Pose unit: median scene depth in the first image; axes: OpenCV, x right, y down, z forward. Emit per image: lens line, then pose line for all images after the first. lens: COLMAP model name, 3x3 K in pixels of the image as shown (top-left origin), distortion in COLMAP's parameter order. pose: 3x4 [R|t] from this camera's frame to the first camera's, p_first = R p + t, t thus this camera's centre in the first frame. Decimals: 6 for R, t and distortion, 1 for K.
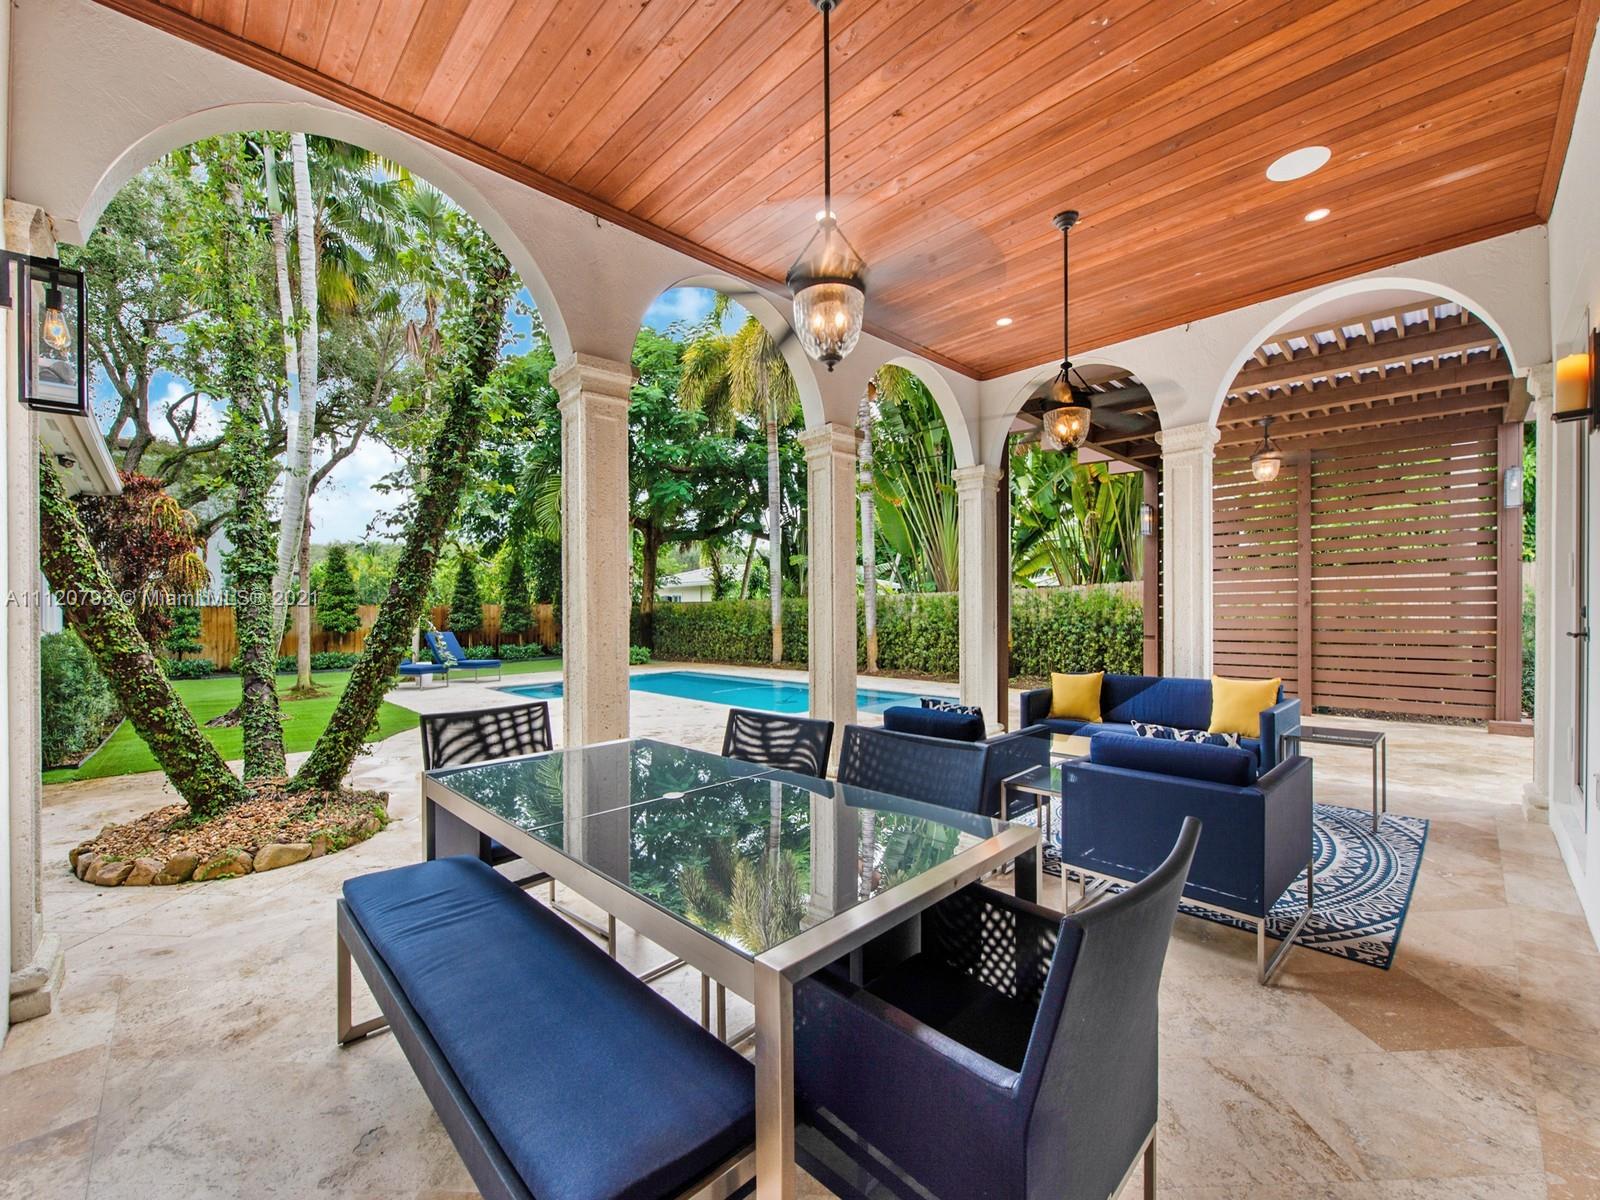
lens RADIAL K [[651.7, 0, 813.9], [0, 651.7, 604.6], [0, 0, 1]] dist [-0.001865, -0.000076]
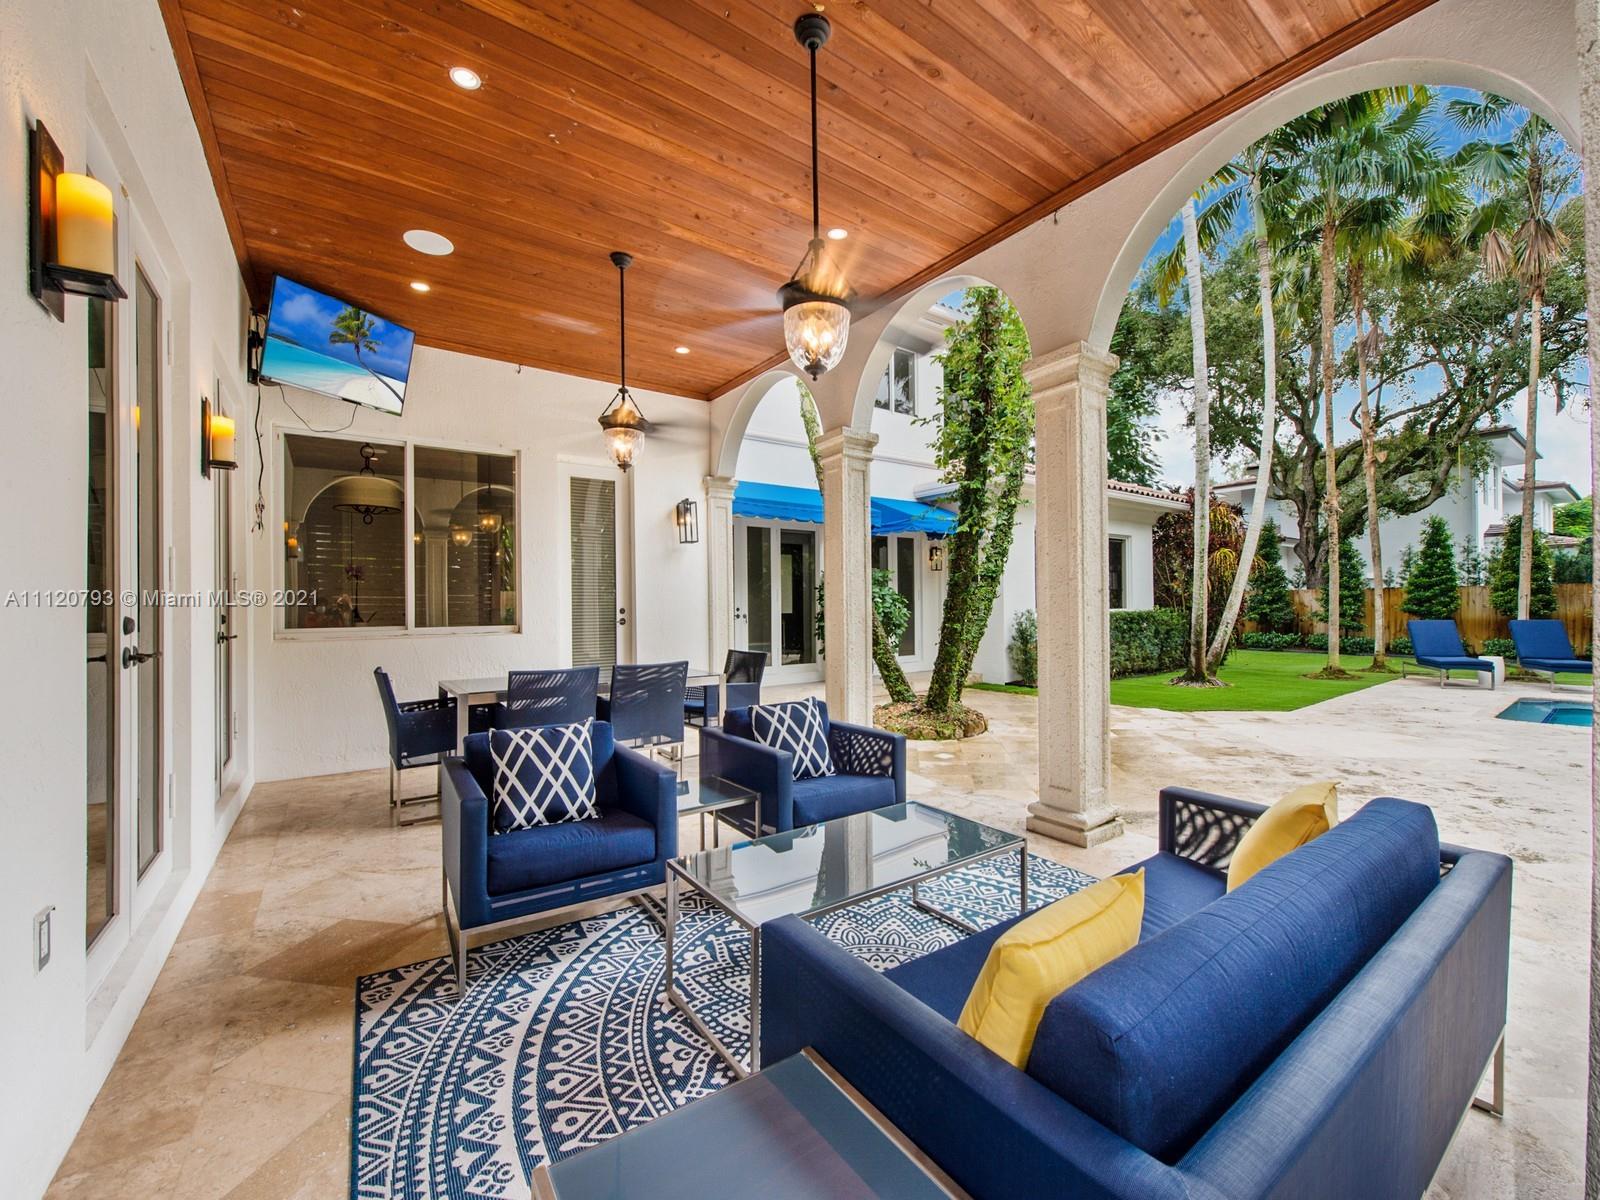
lens RADIAL K [[651.7, 0, 813.9], [0, 651.7, 604.6], [0, 0, 1]] dist [-0.001865, -0.000076]
pose [[-0.156917, -0.000460, -0.987612, 1.539535], [0.015339, 0.999878, -0.002903, 0.026988], [0.987493, -0.015604, -0.156891, 1.628661]]
